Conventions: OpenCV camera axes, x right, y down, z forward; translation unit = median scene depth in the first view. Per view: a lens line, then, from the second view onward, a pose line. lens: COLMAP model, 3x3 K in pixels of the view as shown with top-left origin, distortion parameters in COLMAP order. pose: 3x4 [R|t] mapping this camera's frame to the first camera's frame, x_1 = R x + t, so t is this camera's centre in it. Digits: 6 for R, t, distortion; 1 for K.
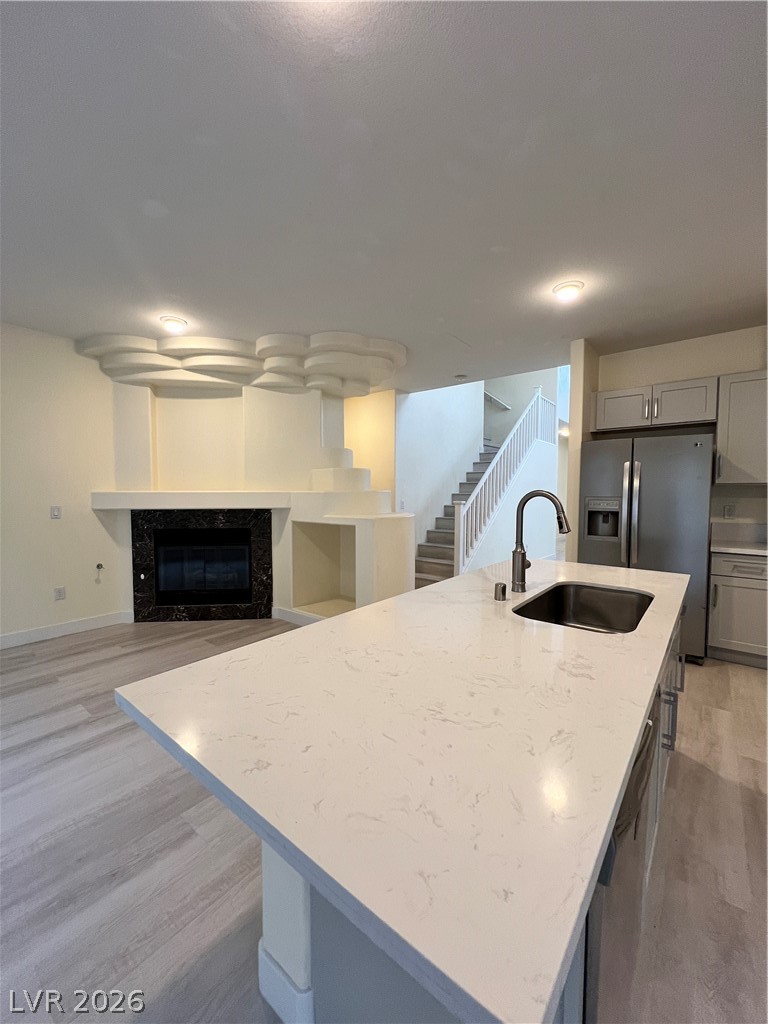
lens RADIAL K [[409.4, 0, 382.9], [0, 409.4, 512.2], [0, 0, 1]] dist [-0.002260, 0.000503]
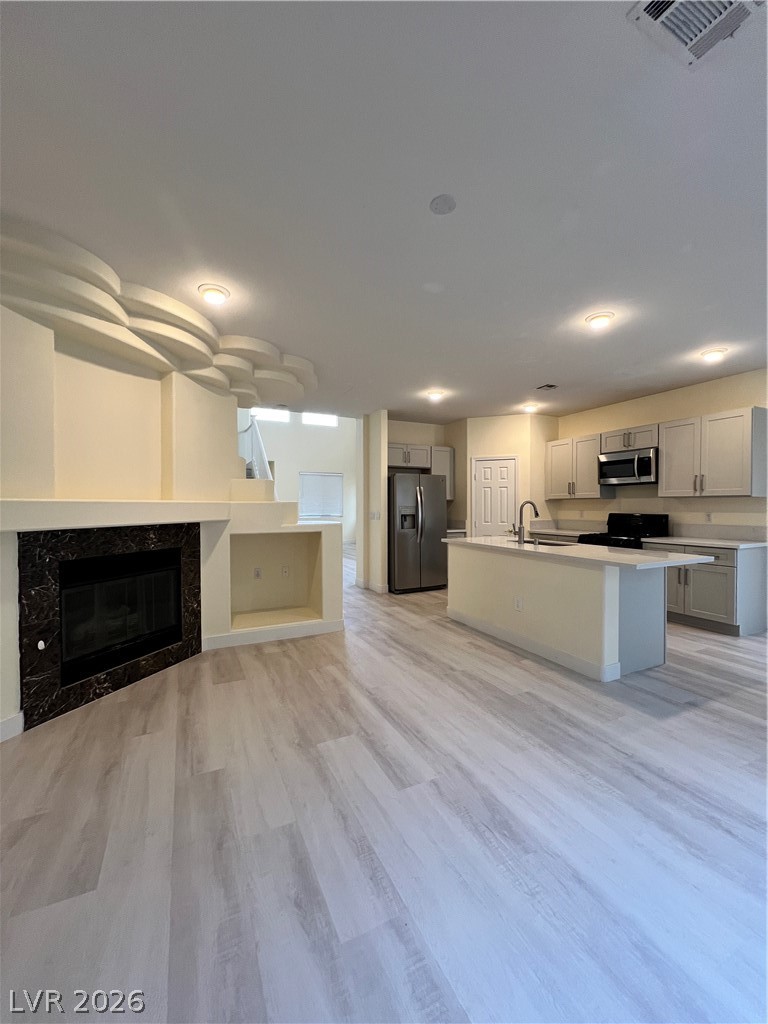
lens RADIAL K [[409.4, 0, 382.9], [0, 409.4, 512.2], [0, 0, 1]] dist [-0.002260, 0.000503]
pose [[0.428930, -0.015060, 0.903212, -0.909716], [0.049061, 0.998774, -0.006645, -0.004772], [-0.902005, 0.047163, 0.429142, 0.300620]]
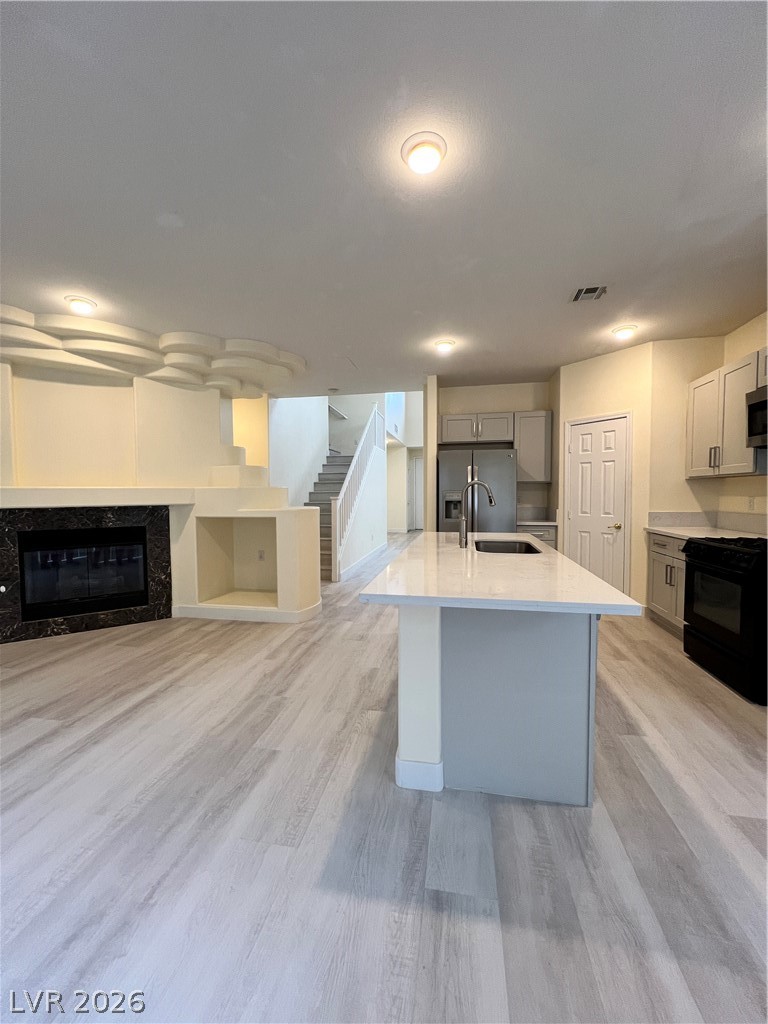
lens RADIAL K [[409.4, 0, 382.9], [0, 409.4, 512.2], [0, 0, 1]] dist [-0.002260, 0.000503]
pose [[0.882658, -0.027685, 0.469200, -0.291126], [0.031259, 0.999511, 0.000172, 0.024624], [-0.468976, 0.014515, 0.883092, -0.106458]]
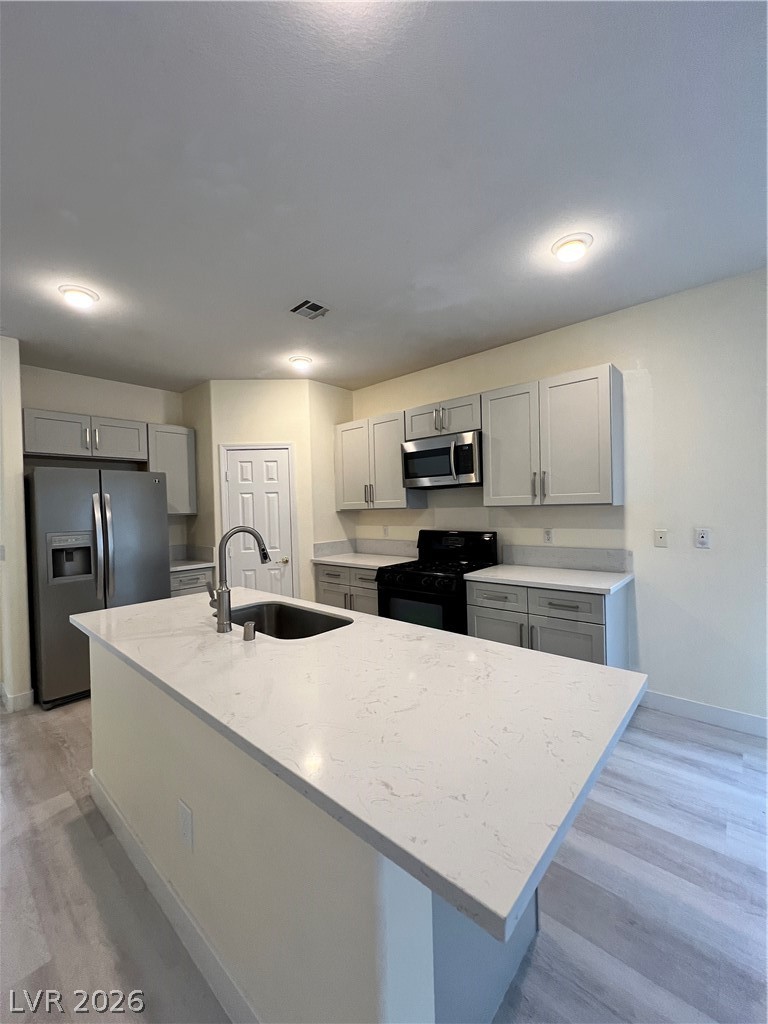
lens RADIAL K [[409.4, 0, 382.9], [0, 409.4, 512.2], [0, 0, 1]] dist [-0.002260, 0.000503]
pose [[0.047153, -0.012360, 0.998811, -0.264245], [0.079274, 0.996816, 0.008593, -0.028535], [-0.995737, 0.078775, 0.047982, 0.239746]]
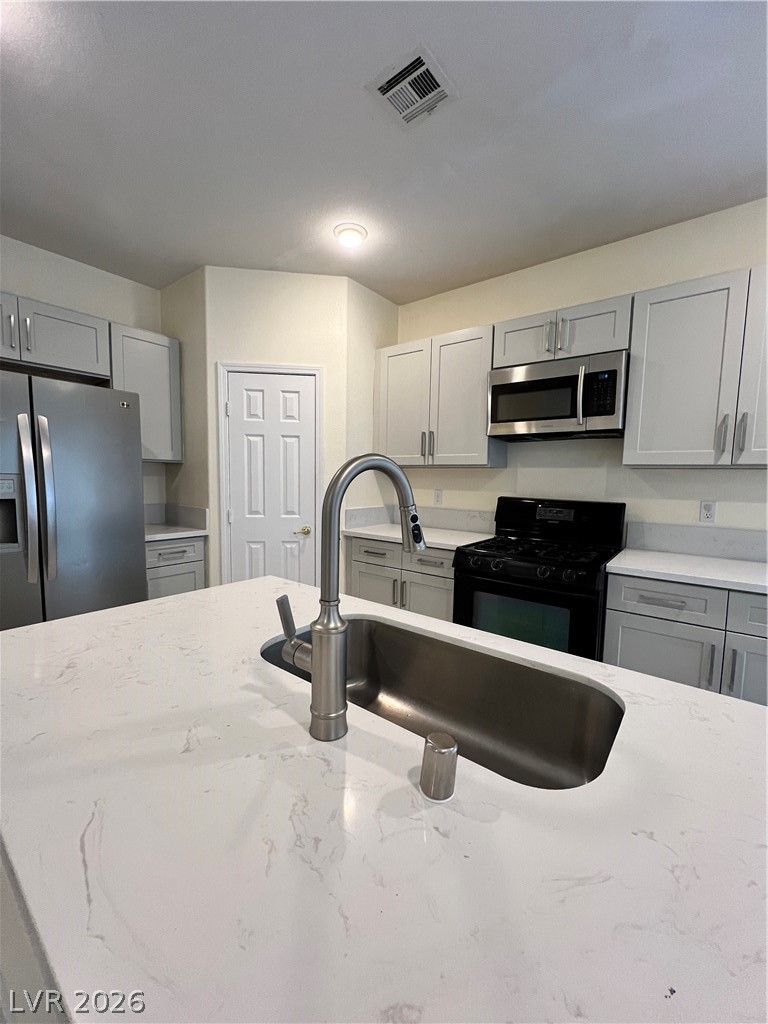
lens RADIAL K [[410.0, 0, 383.0], [0, 410.0, 512.1], [0, 0, 1]] dist [-0.002265, 0.000110]
pose [[-0.016364, -0.086192, 0.996144, -0.006250], [0.033577, 0.995668, 0.086703, -0.013391], [-0.999302, 0.034867, -0.013399, 0.407639]]
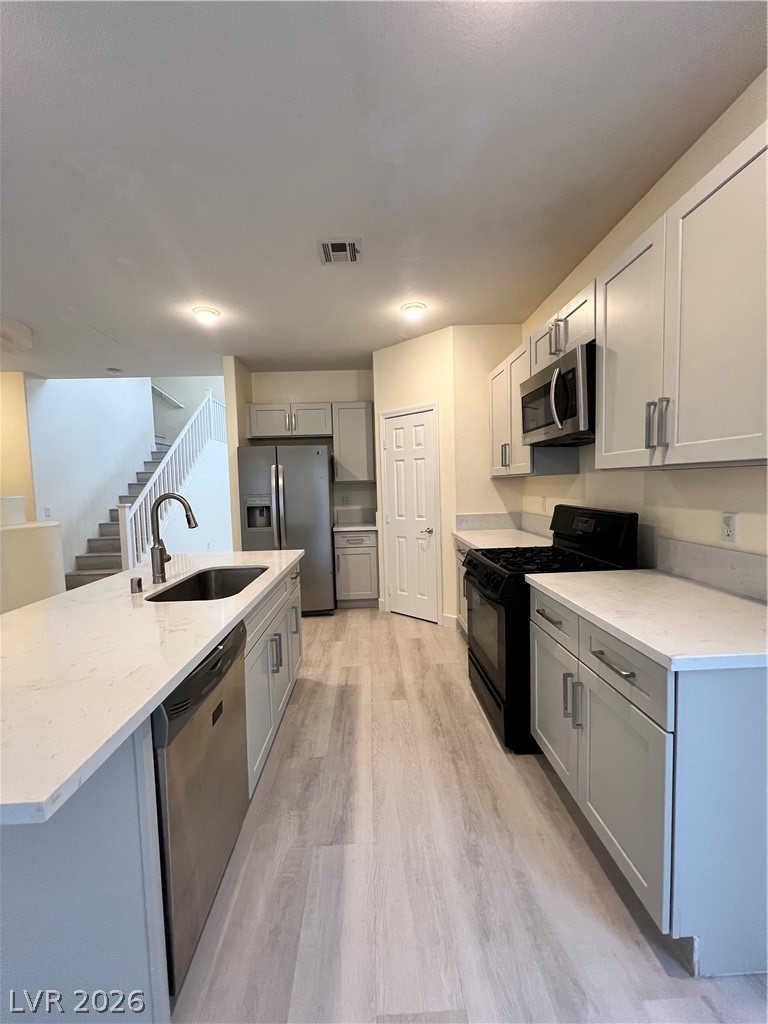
lens RADIAL K [[409.4, 0, 382.9], [0, 409.4, 512.2], [0, 0, 1]] dist [-0.002260, 0.000503]
pose [[0.756336, -0.067547, 0.650687, 0.032027], [0.063386, 0.997542, 0.029876, 0.001562], [-0.651105, 0.018649, 0.758758, -0.114757]]
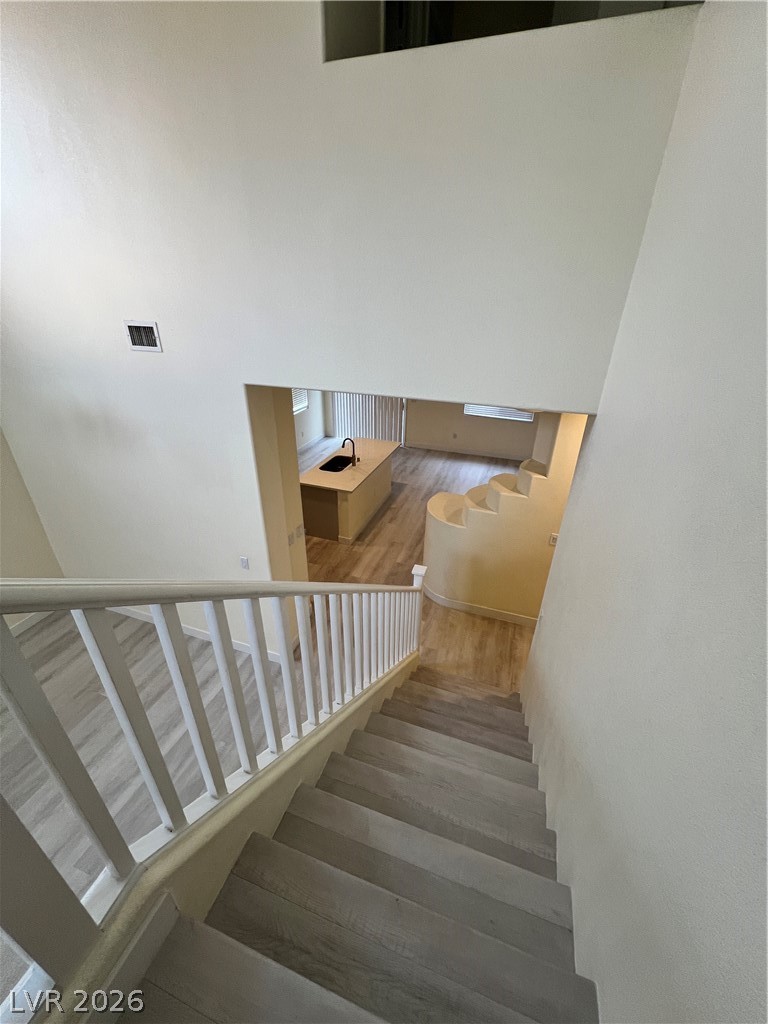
lens RADIAL K [[409.4, 0, 382.9], [0, 409.4, 512.2], [0, 0, 1]] dist [-0.002260, 0.000503]
pose [[-0.940556, 0.142597, -0.308253, 0.551798], [-0.036186, 0.860355, 0.508409, -0.571836], [0.337705, 0.489341, -0.804053, 1.830930]]
